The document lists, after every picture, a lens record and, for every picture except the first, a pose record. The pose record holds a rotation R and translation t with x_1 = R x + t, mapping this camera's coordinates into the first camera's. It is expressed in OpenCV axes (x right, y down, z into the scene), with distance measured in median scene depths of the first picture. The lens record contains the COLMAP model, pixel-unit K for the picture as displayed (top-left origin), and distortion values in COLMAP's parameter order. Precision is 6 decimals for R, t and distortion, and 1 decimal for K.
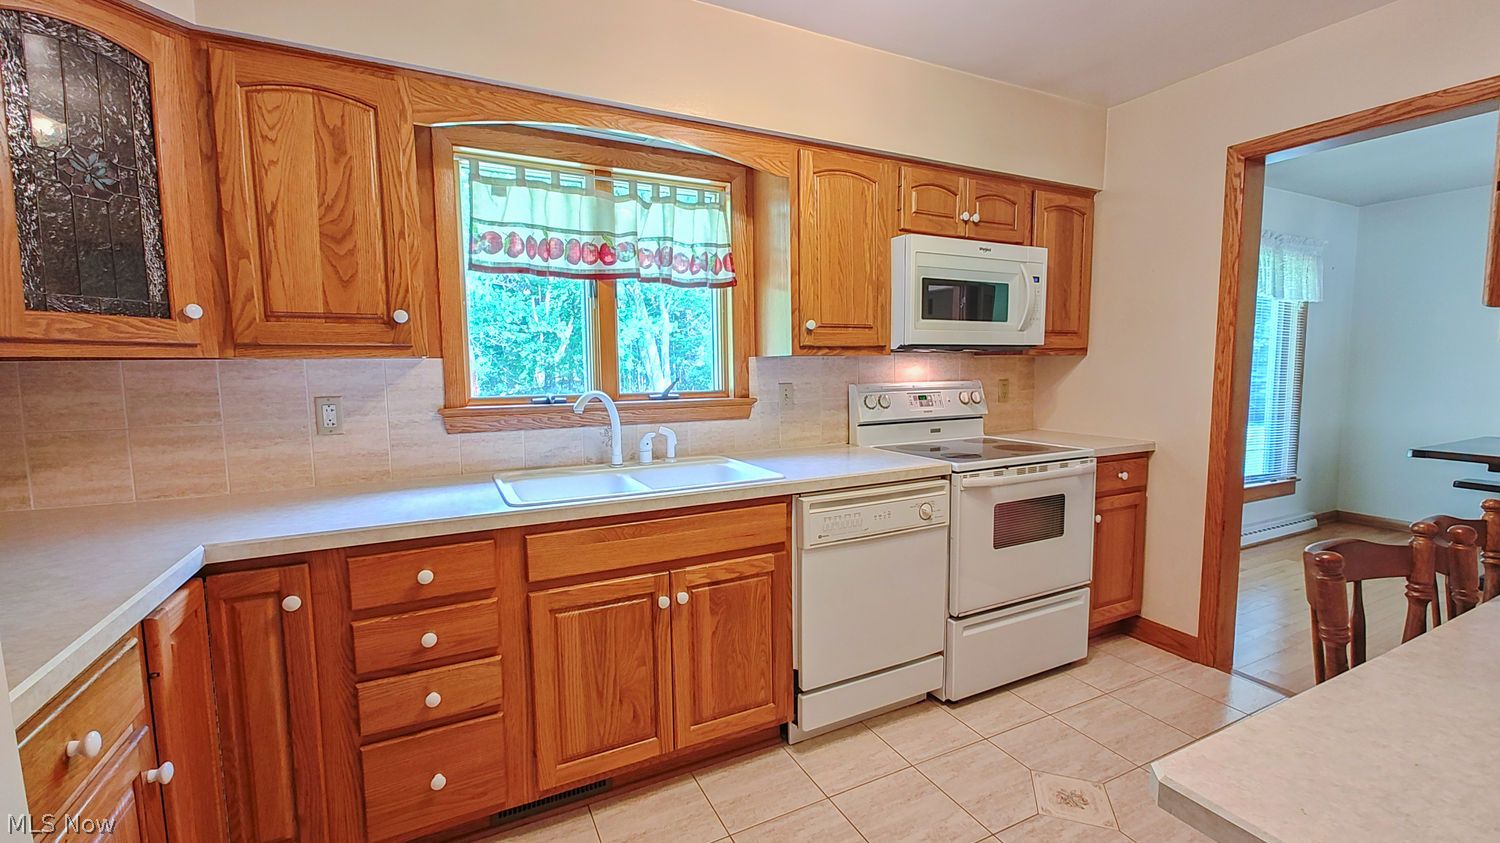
lens RADIAL K [[619.5, 0, 750.0], [0, 619.5, 421.5], [0, 0, 1]] dist [-0.000087, -0.000005]
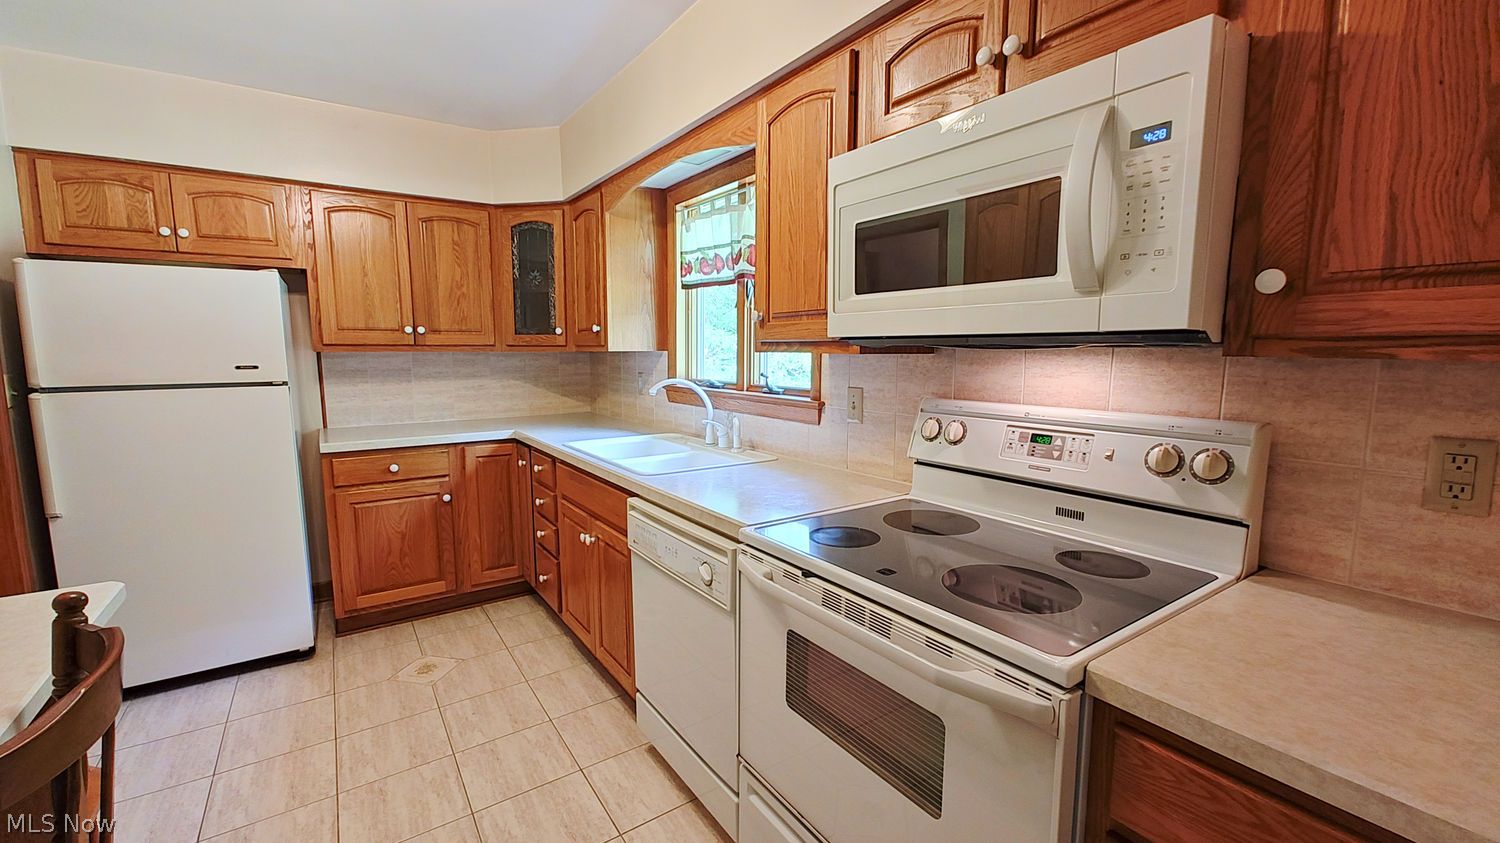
lens RADIAL K [[619.5, 0, 750.0], [0, 619.5, 421.5], [0, 0, 1]] dist [-0.000087, -0.000005]
pose [[0.138212, 0.126838, -0.982247, 0.917864], [-0.091360, 0.989170, 0.114877, -0.110624], [0.986180, 0.073861, 0.148304, 0.876170]]
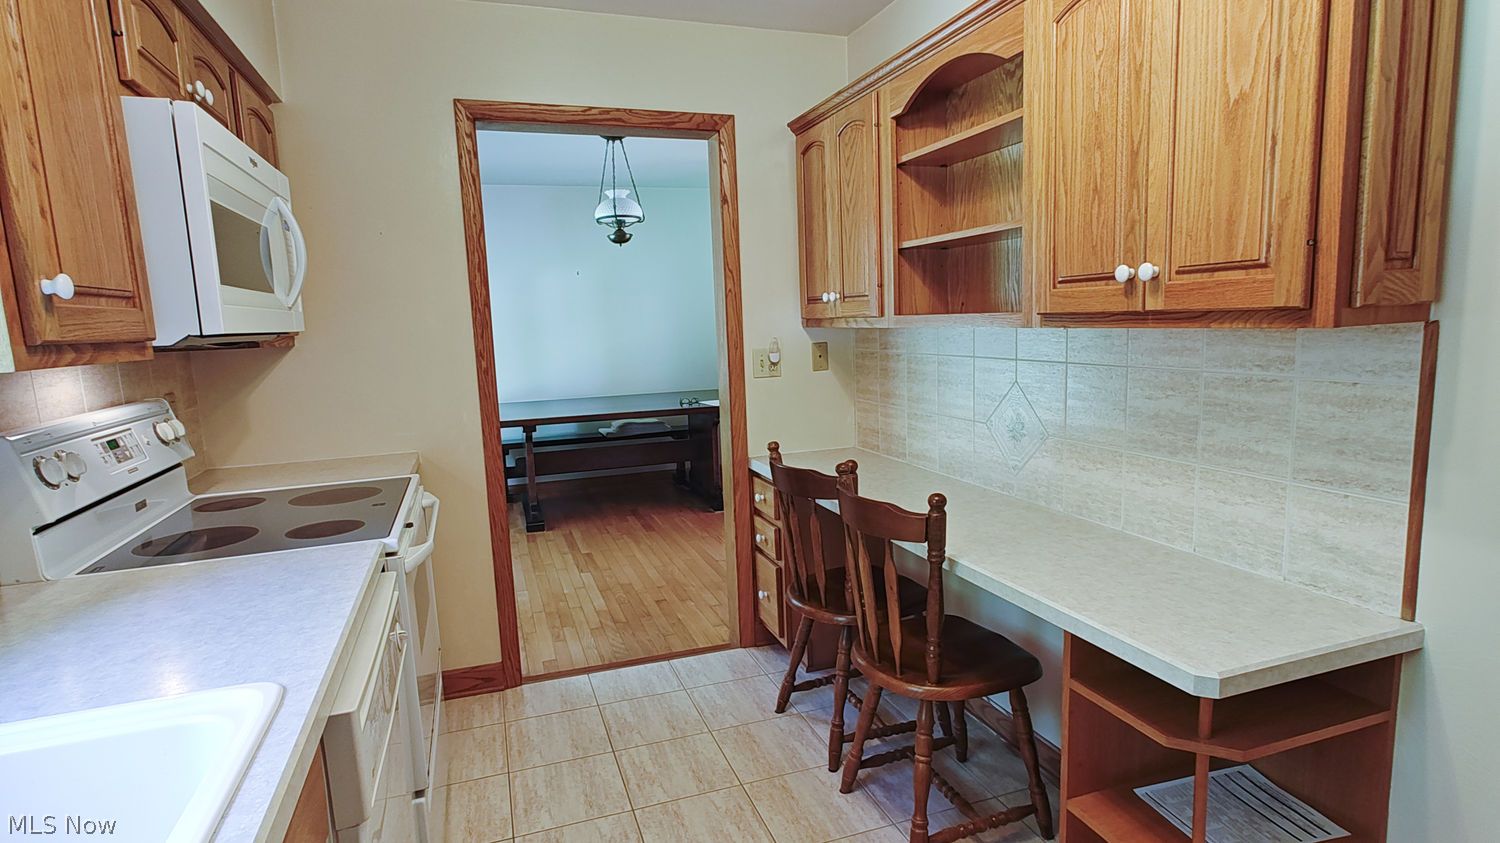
lens RADIAL K [[769.7, 0, 729.4], [0, 769.7, 428.5], [0, 0, 1]] dist [-0.023973, 0.018959]
pose [[0.140178, -0.138379, 0.980409, -0.298581], [0.130236, 0.984159, 0.120287, -0.075657], [-0.981524, 0.110823, 0.155979, 0.544689]]
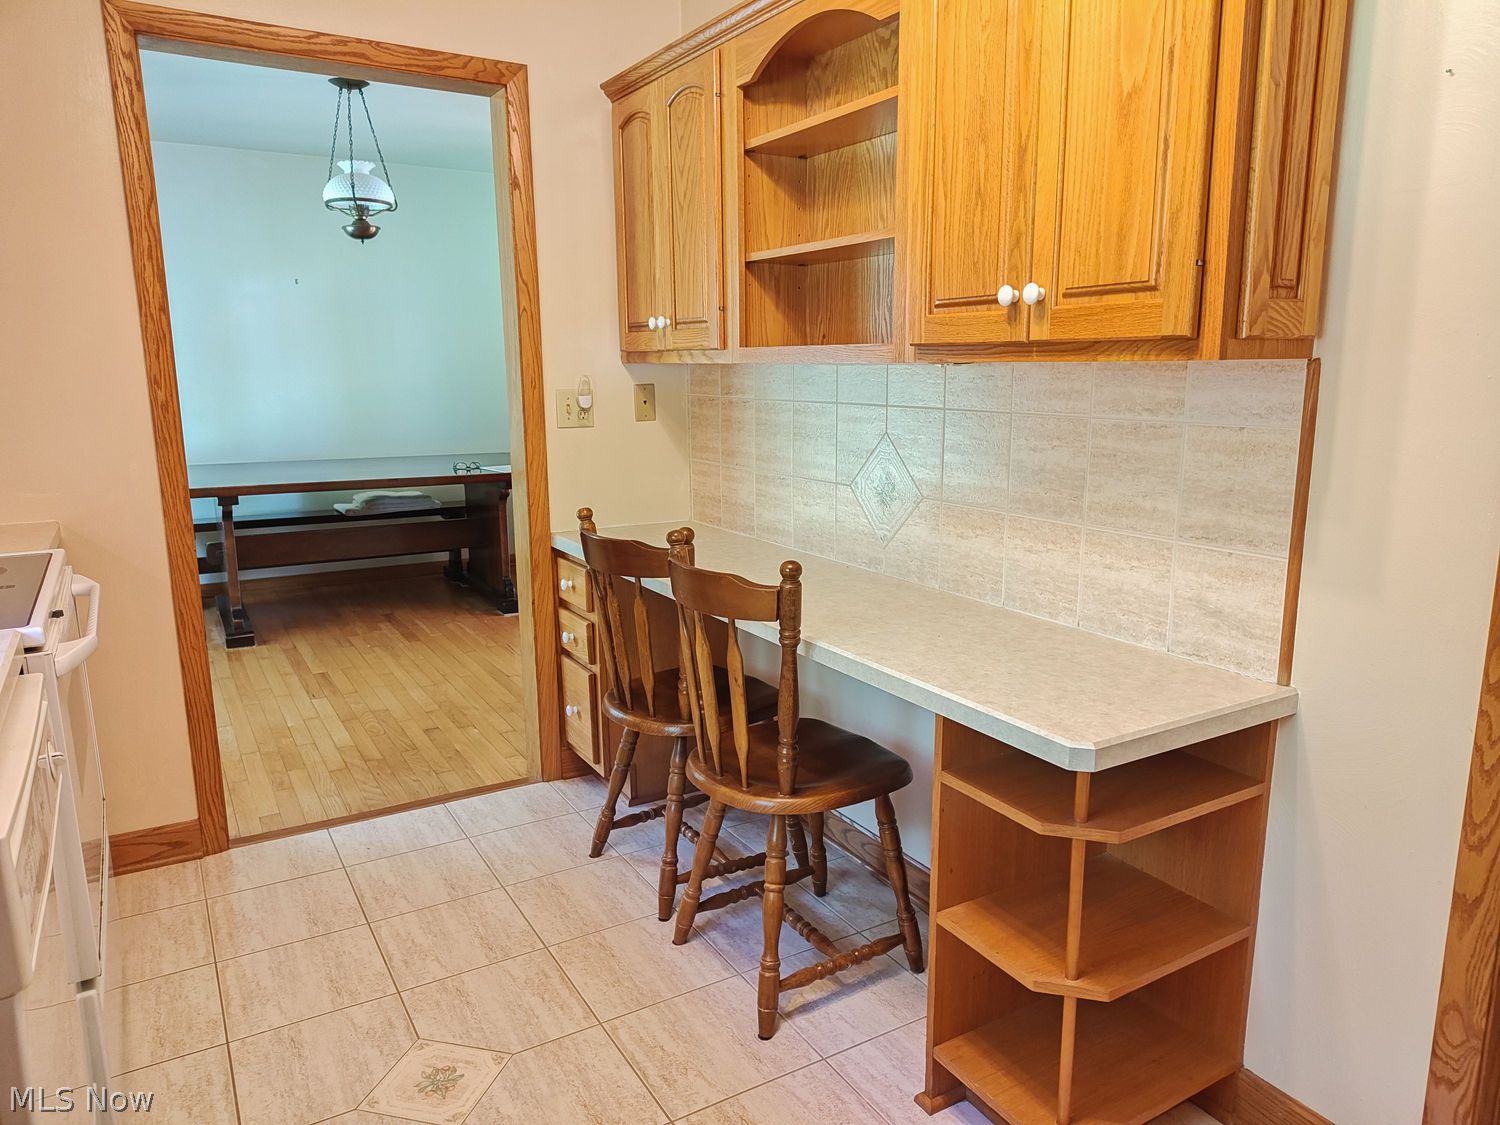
lens RADIAL K [[1026.7, 0, 753.8], [0, 1026.7, 570.7], [0, 0, 1]] dist [0.038226, -0.056595]
pose [[-0.081358, -0.185419, 0.979286, -0.341912], [0.097157, 0.976388, 0.192942, -0.050216], [-0.991938, 0.110842, -0.061422, 0.549976]]
